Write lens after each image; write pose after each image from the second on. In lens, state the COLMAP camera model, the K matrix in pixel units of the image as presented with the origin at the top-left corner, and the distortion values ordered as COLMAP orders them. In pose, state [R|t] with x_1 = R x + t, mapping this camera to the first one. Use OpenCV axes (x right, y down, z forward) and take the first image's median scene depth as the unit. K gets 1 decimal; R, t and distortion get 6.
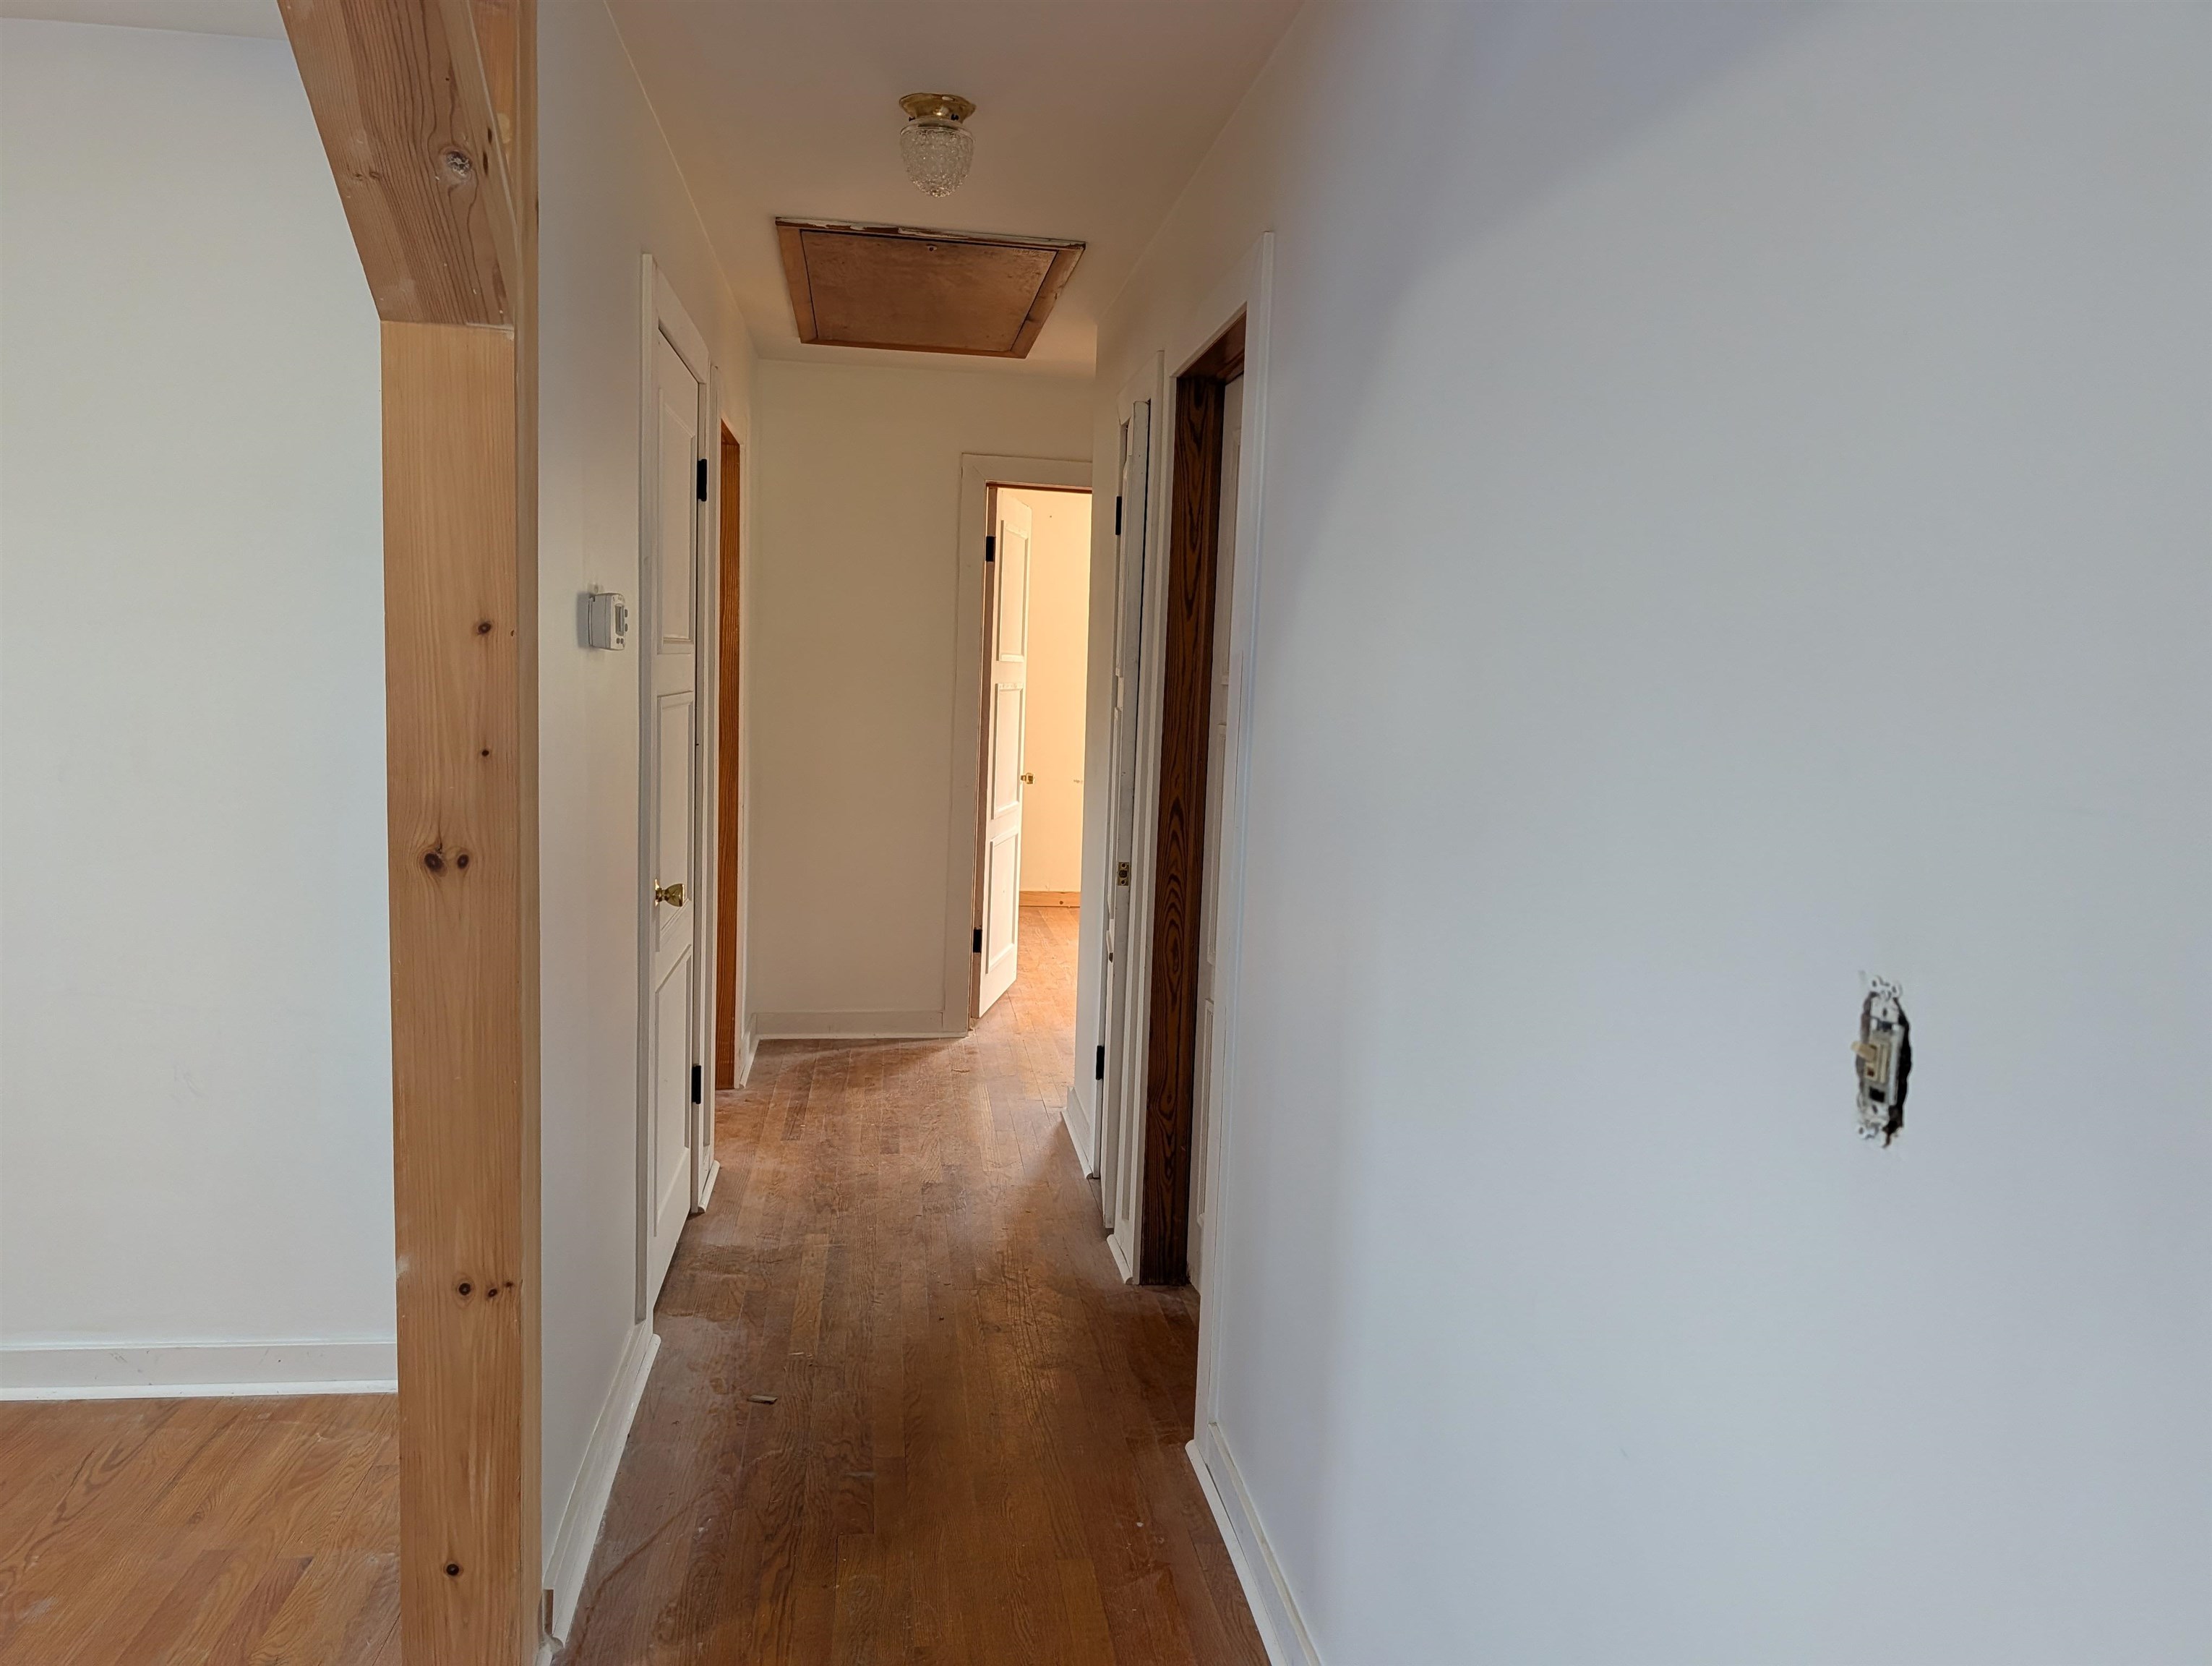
lens RADIAL K [[1582.0, 0, 1111.7], [0, 1582.0, 850.3], [0, 0, 1]] dist [0.016258, -0.017469]
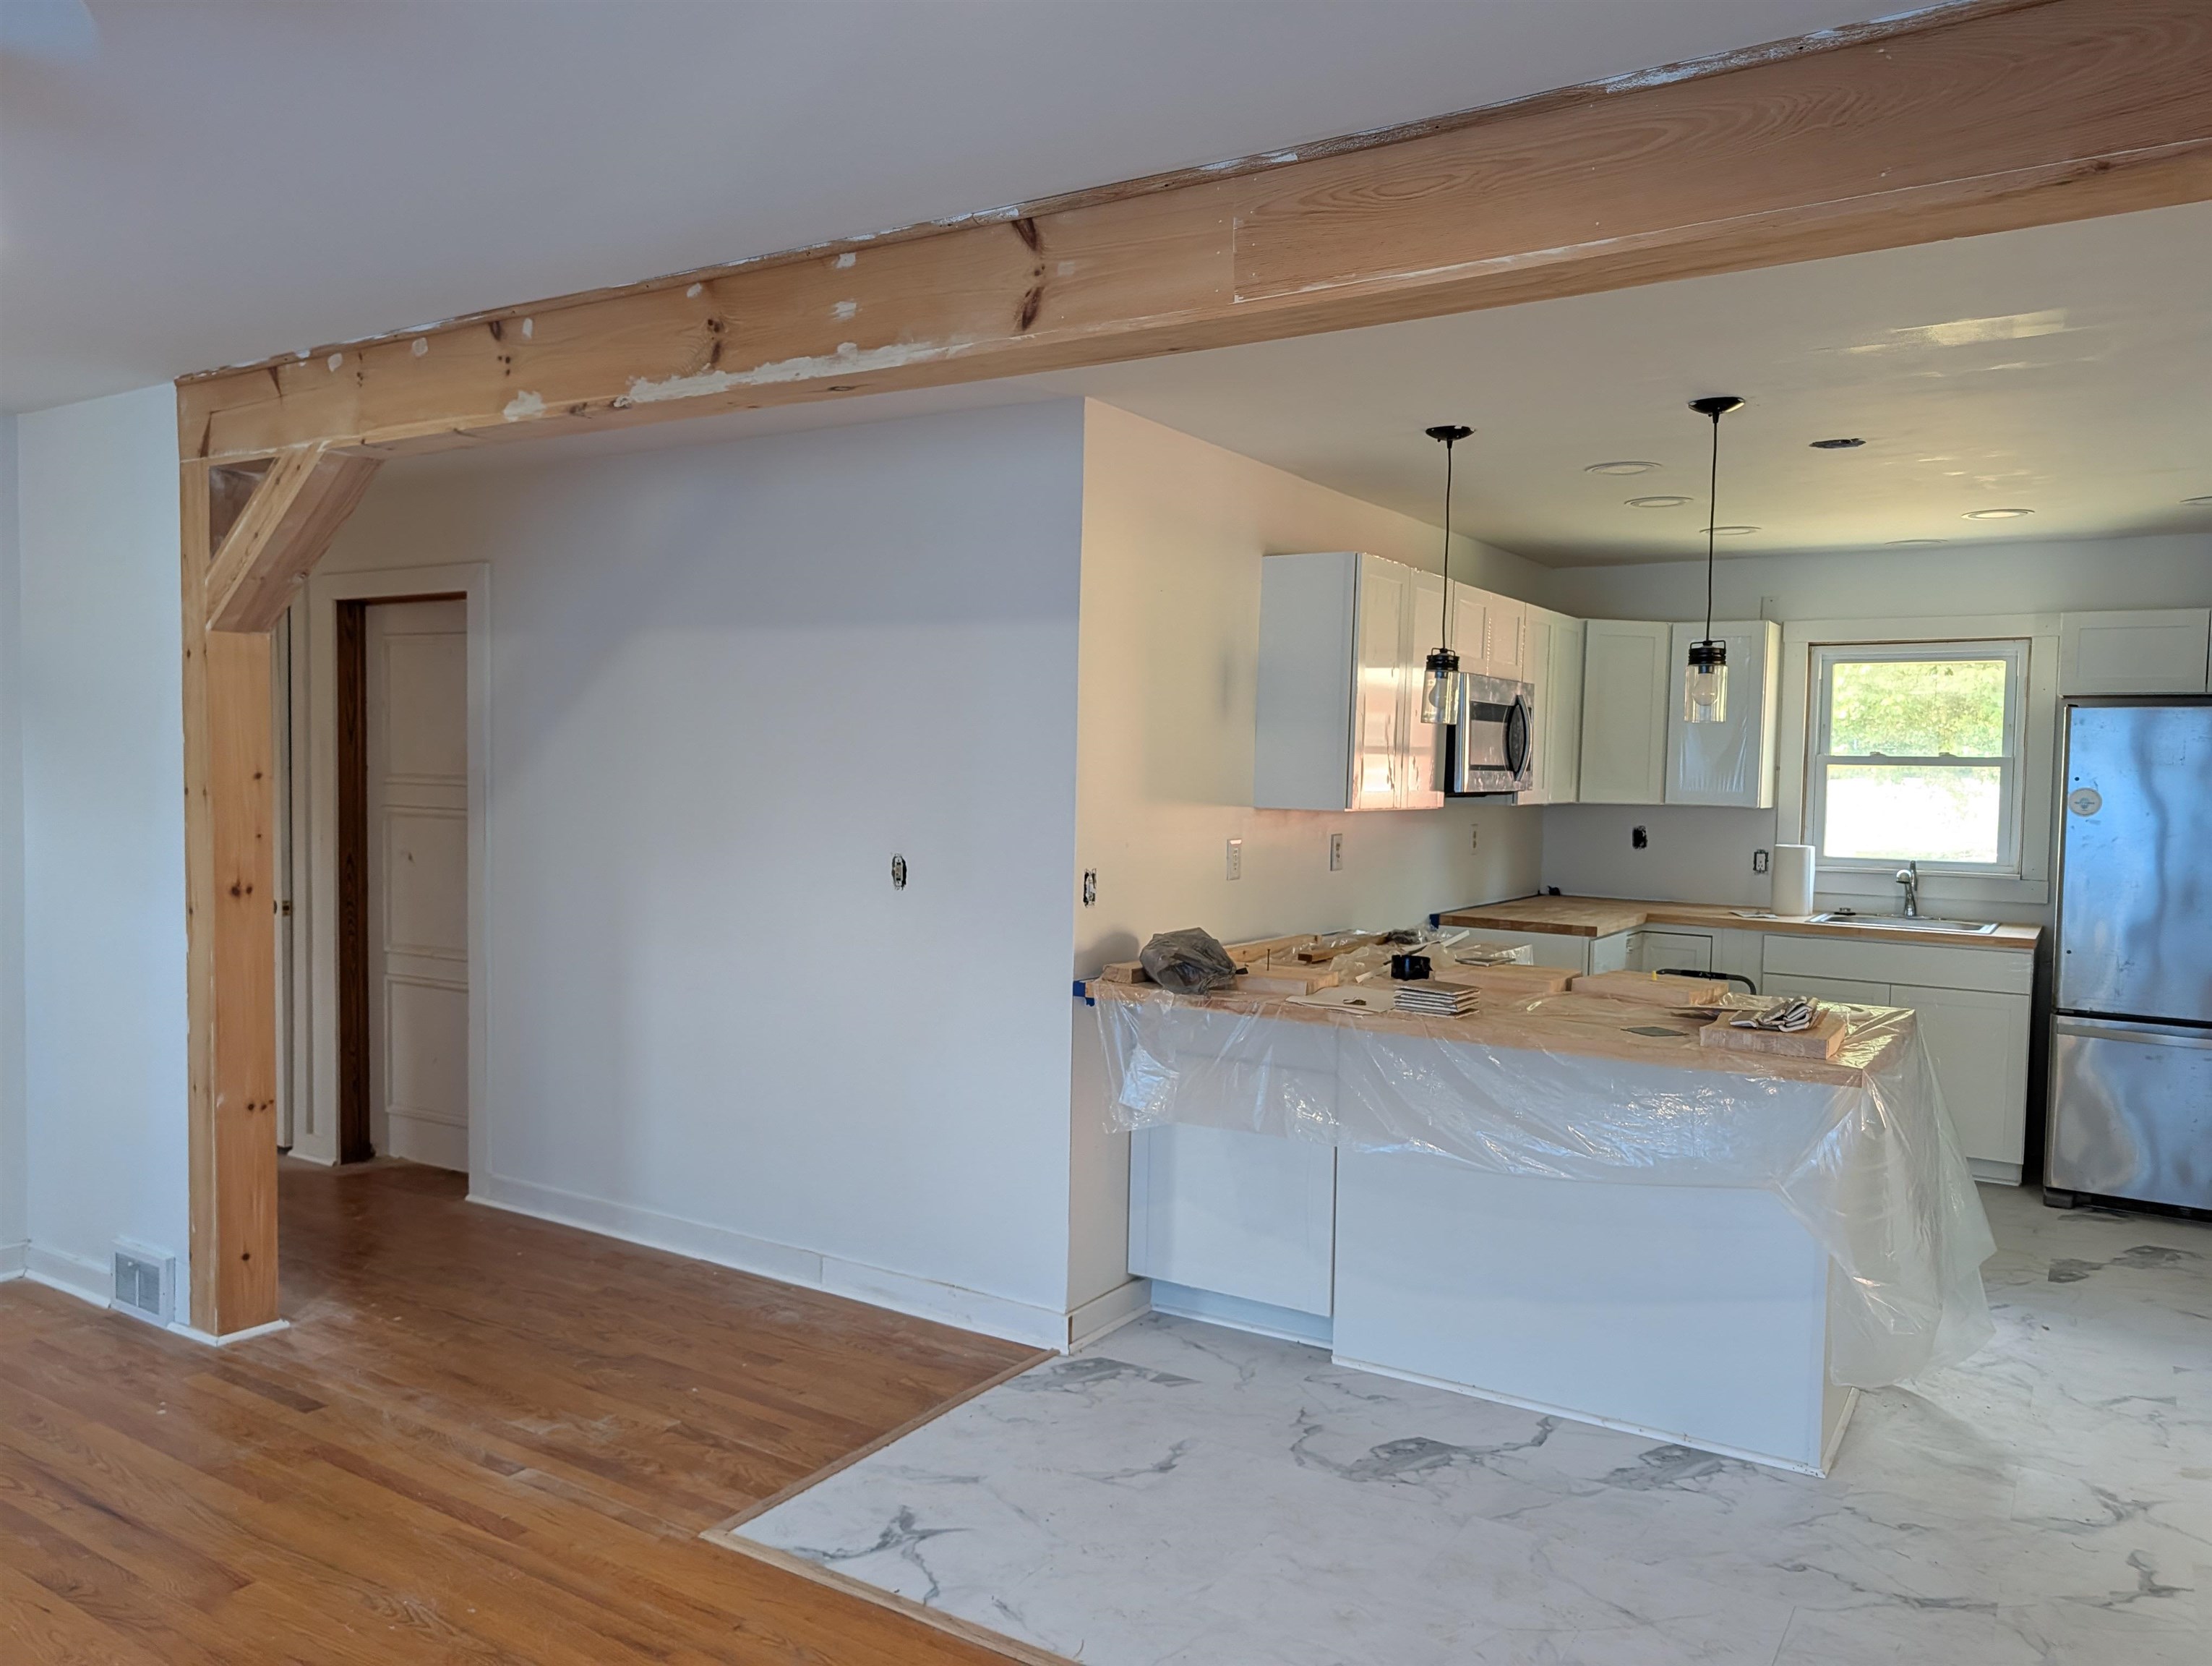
lens RADIAL K [[1582.0, 0, 1100.3], [0, 1582.0, 854.9], [0, 0, 1]] dist [0.016258, -0.017469]
pose [[0.653787, -0.071419, 0.753300, -1.224965], [0.097082, 0.995225, 0.010097, 0.047234], [-0.750425, 0.066531, 0.657599, -1.159392]]
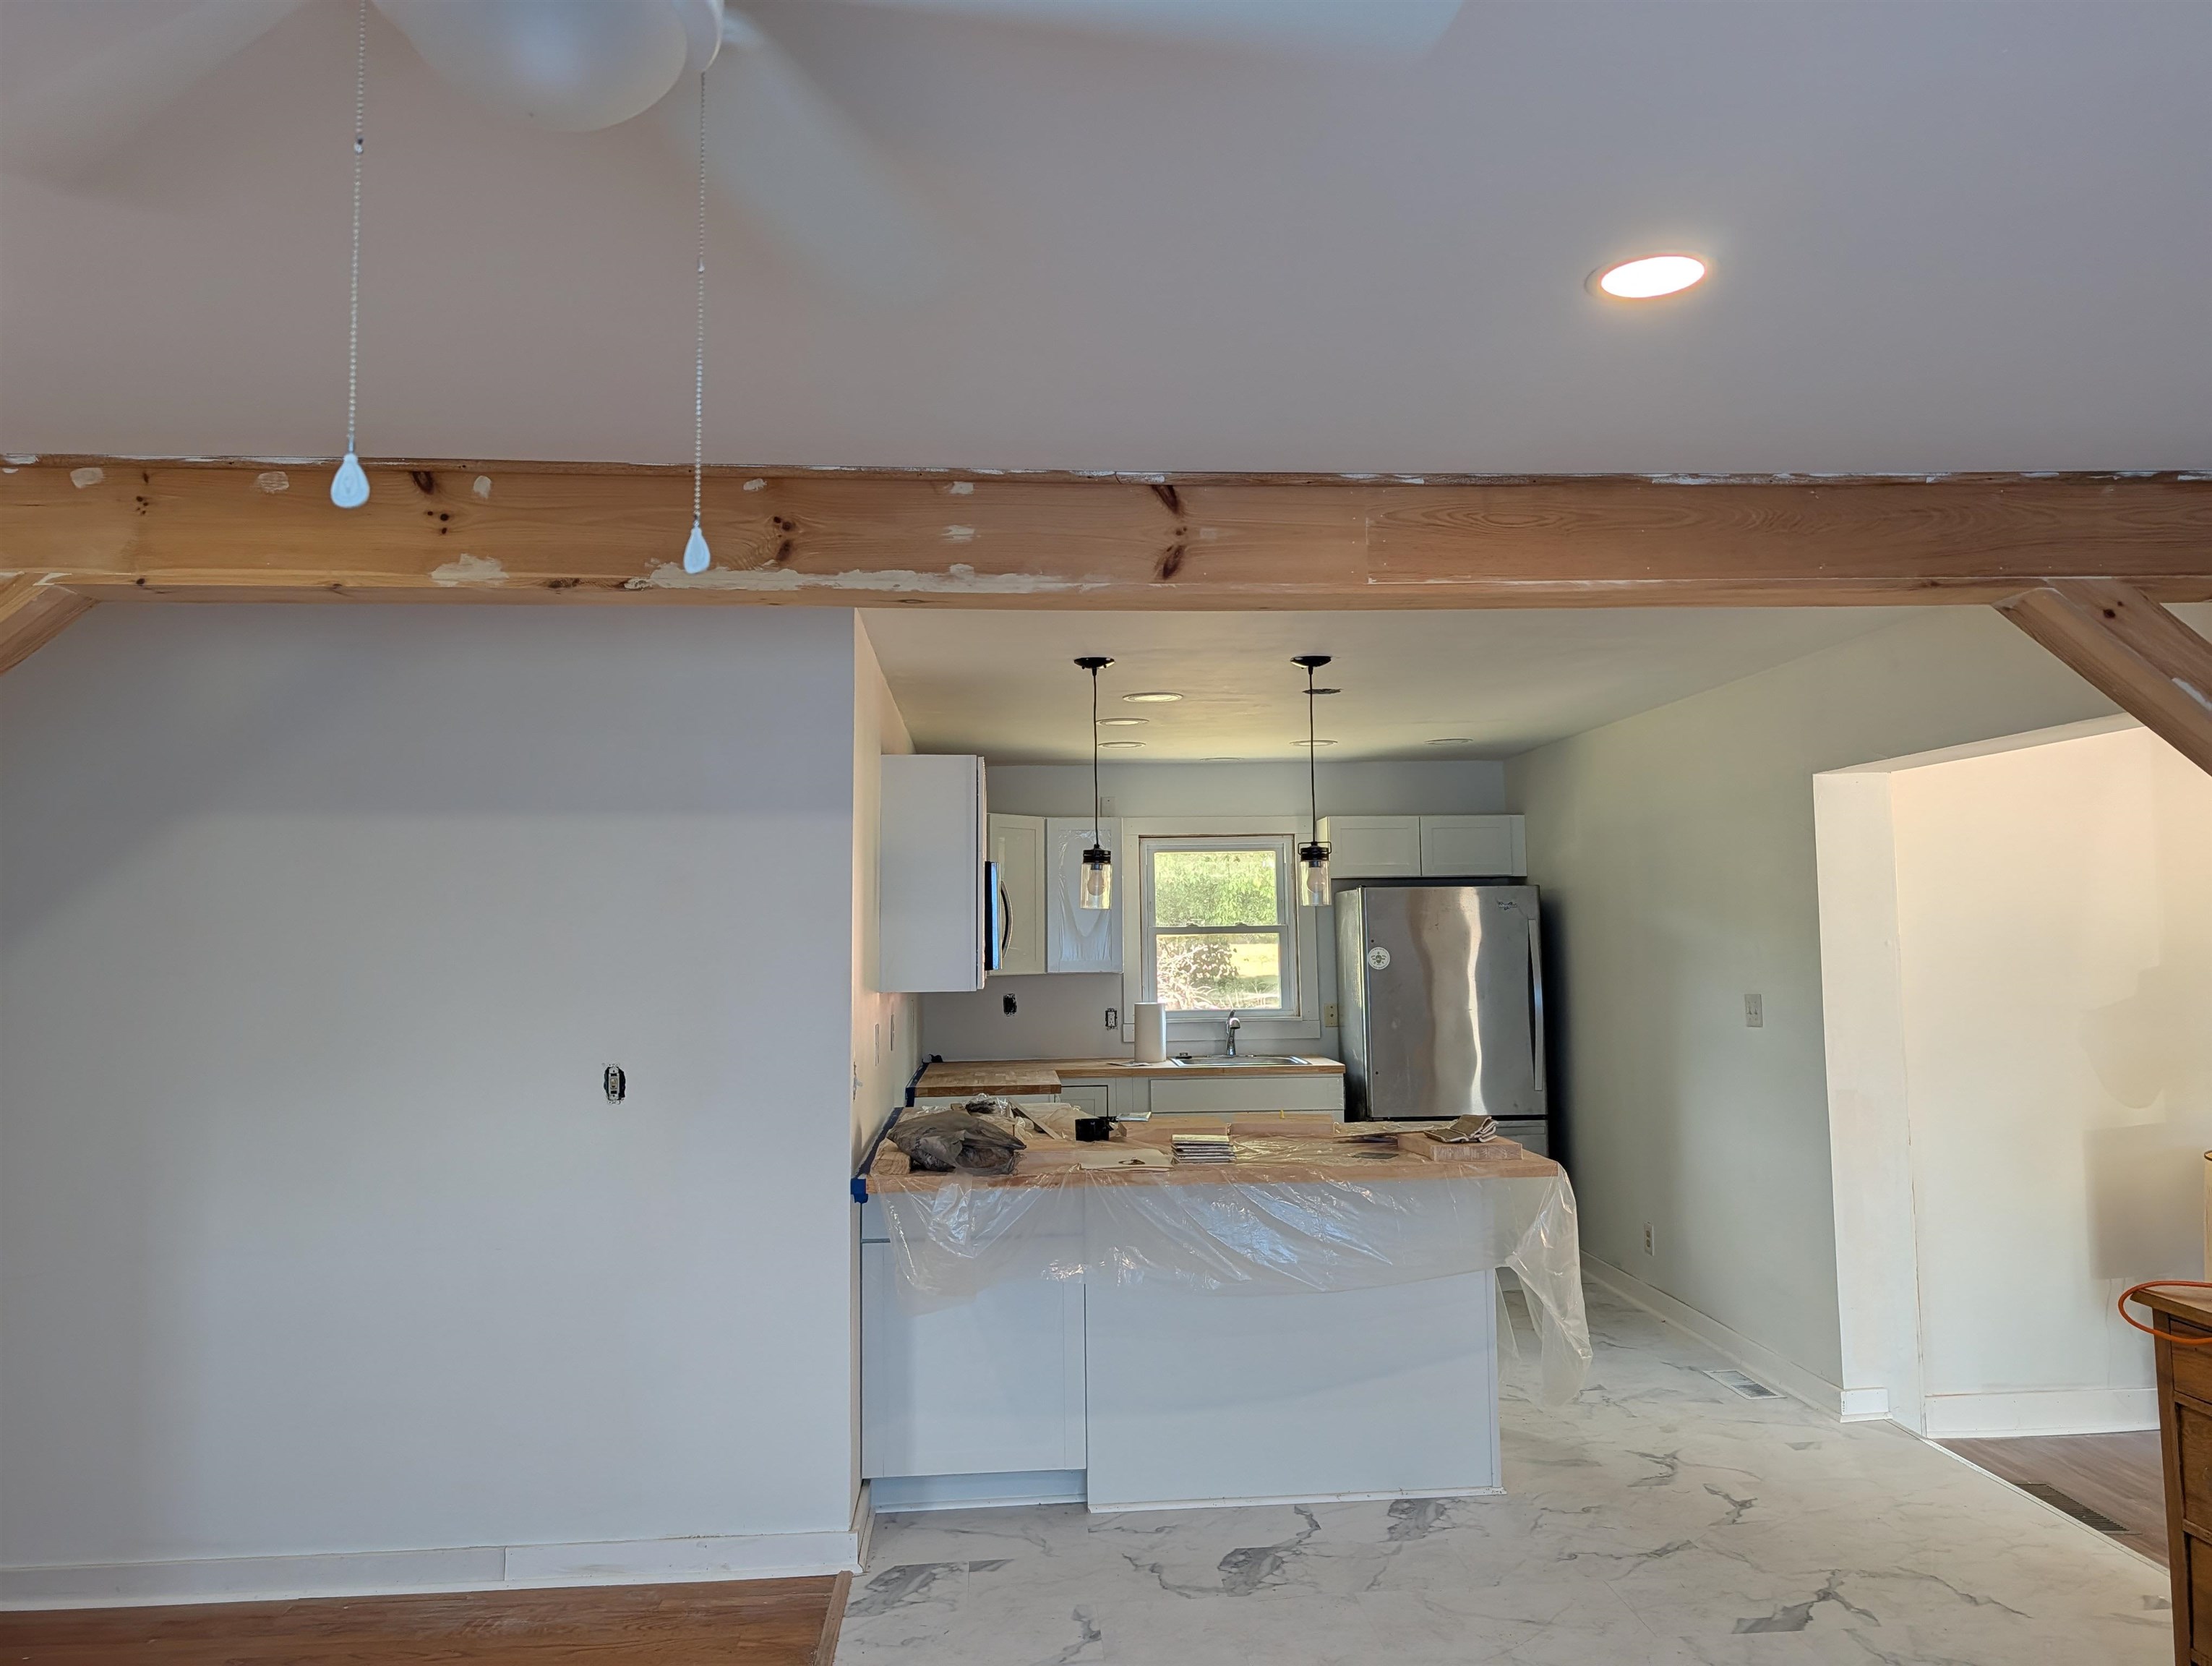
lens RADIAL K [[1582.0, 0, 1097.8], [0, 1582.0, 832.6], [0, 0, 1]] dist [0.016258, -0.017469]
pose [[0.070311, 0.025892, 0.997189, -1.723301], [0.135118, 0.990203, -0.035238, -0.094918], [-0.988332, 0.137215, 0.066124, -0.292902]]
